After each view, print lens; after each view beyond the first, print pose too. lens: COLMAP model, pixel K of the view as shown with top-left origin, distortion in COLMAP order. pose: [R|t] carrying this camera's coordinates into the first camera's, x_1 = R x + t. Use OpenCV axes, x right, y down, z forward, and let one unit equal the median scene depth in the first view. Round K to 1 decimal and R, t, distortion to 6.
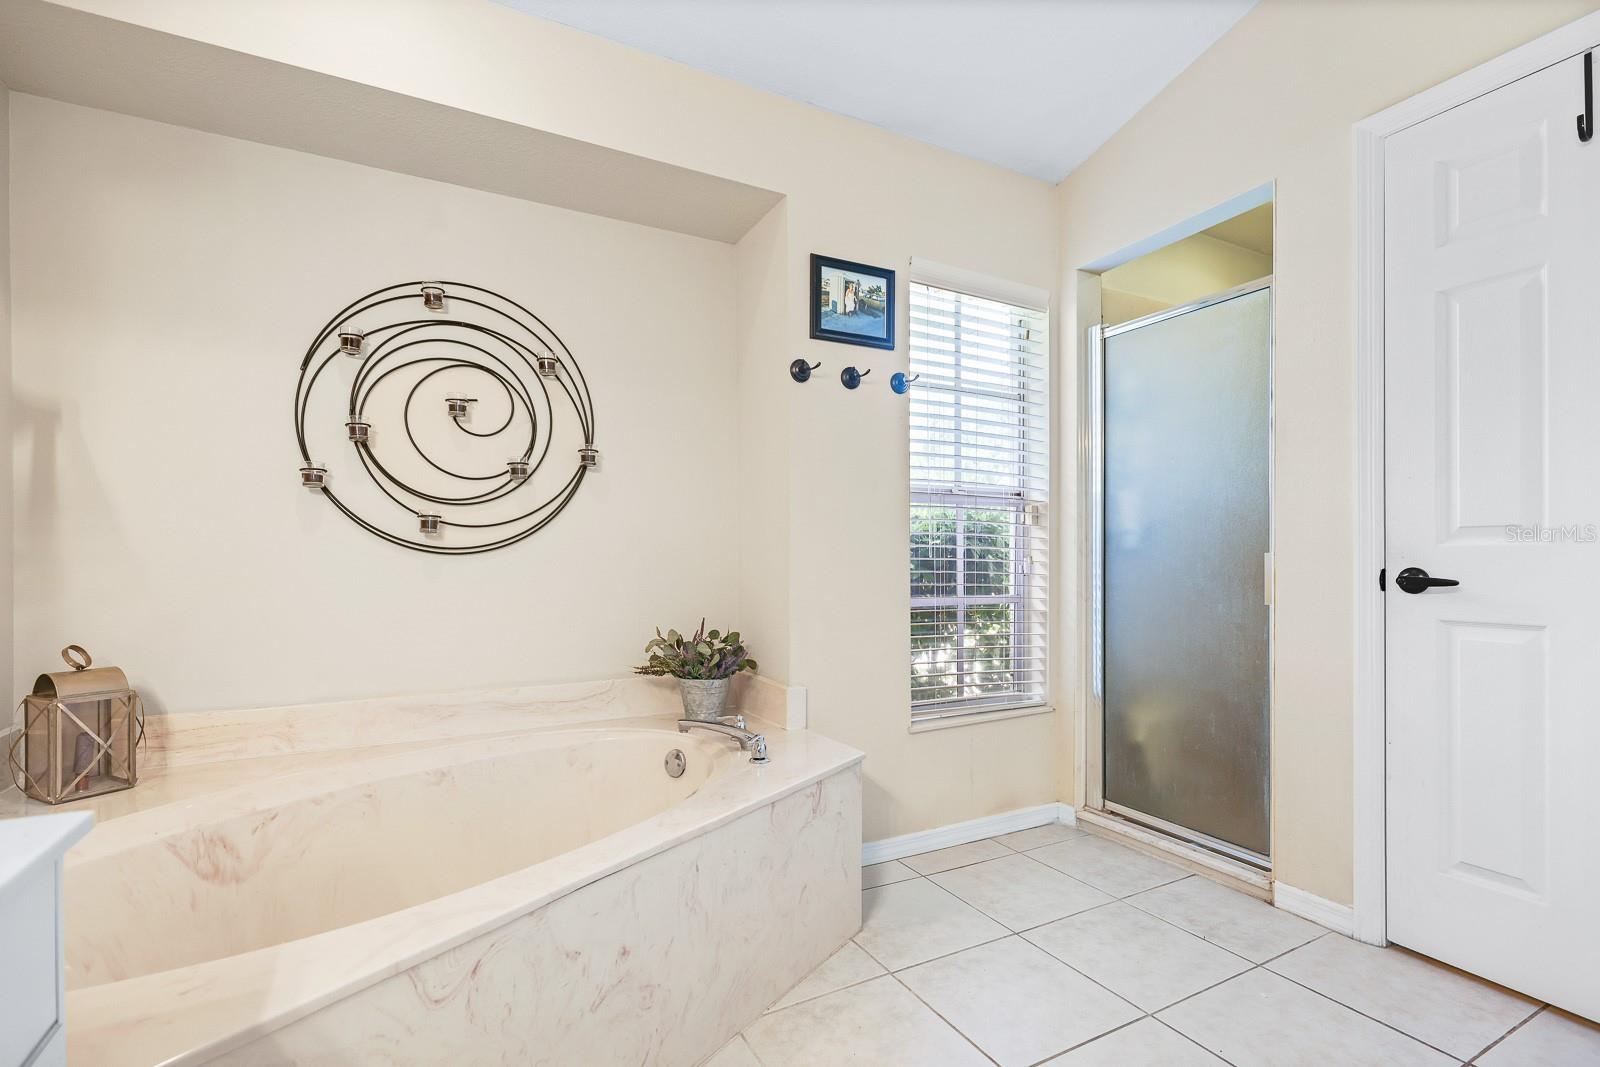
lens RADIAL K [[764.8, 0, 831.4], [0, 764.8, 558.6], [0, 0, 1]] dist [-0.005748, 0.001023]
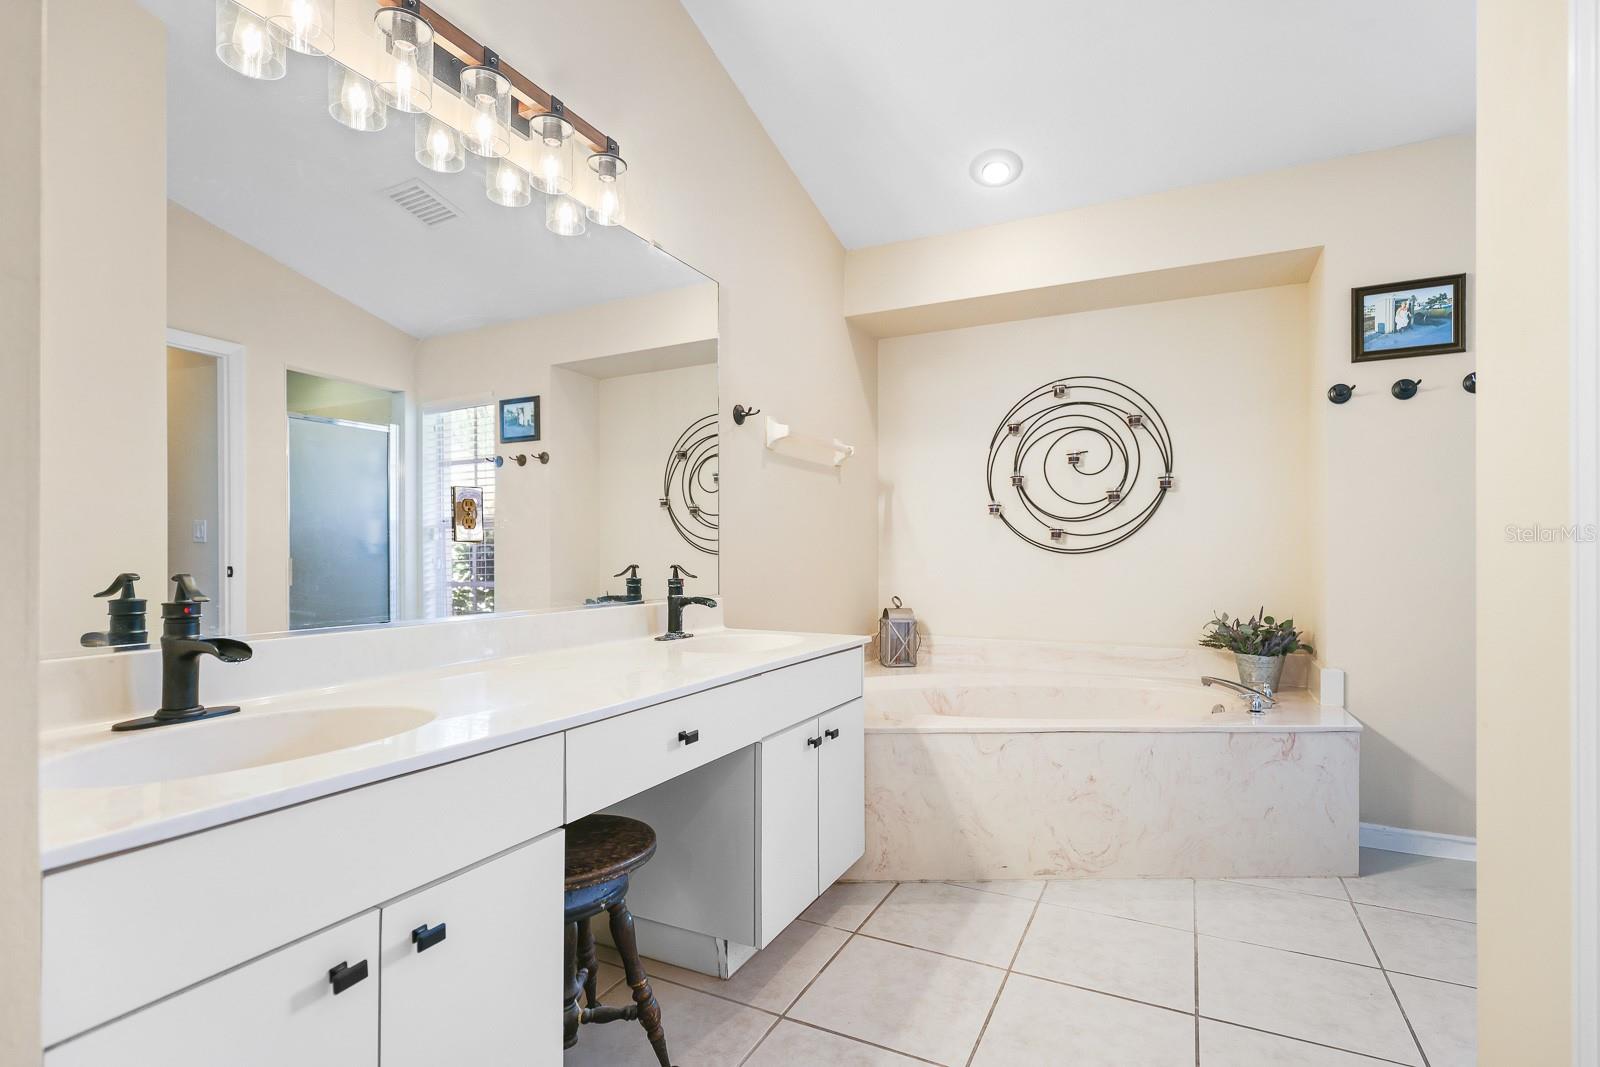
lens RADIAL K [[764.8, 0, 802.3], [0, 764.8, 544.7], [0, 0, 1]] dist [-0.005748, 0.001023]
pose [[0.568705, -0.006990, -0.822512, 0.453543], [-0.004499, 0.999923, -0.011608, -0.003112], [0.822529, 0.010302, 0.568630, -0.318878]]
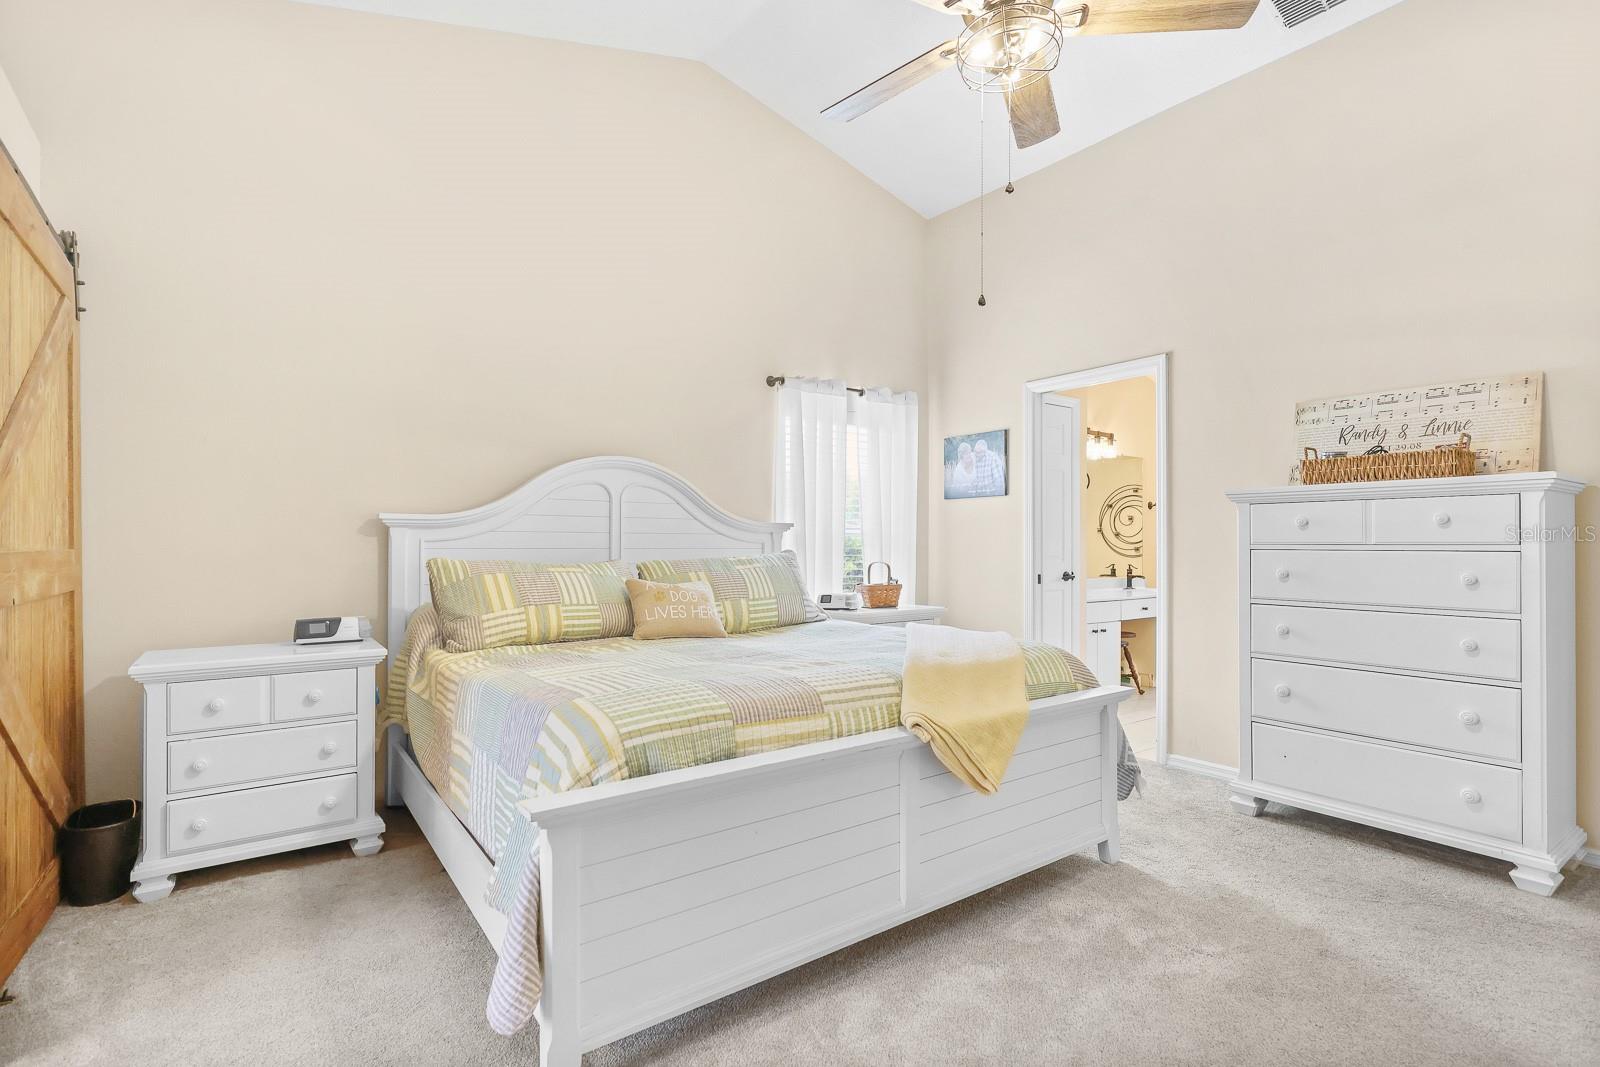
lens RADIAL K [[764.8, 0, 803.6], [0, 764.8, 536.1], [0, 0, 1]] dist [-0.005748, 0.001023]
pose [[0.145165, -0.008647, -0.989370, 2.202621], [-0.006012, 0.999936, -0.009622, -0.057261], [0.989389, 0.007345, 0.145104, -1.514546]]
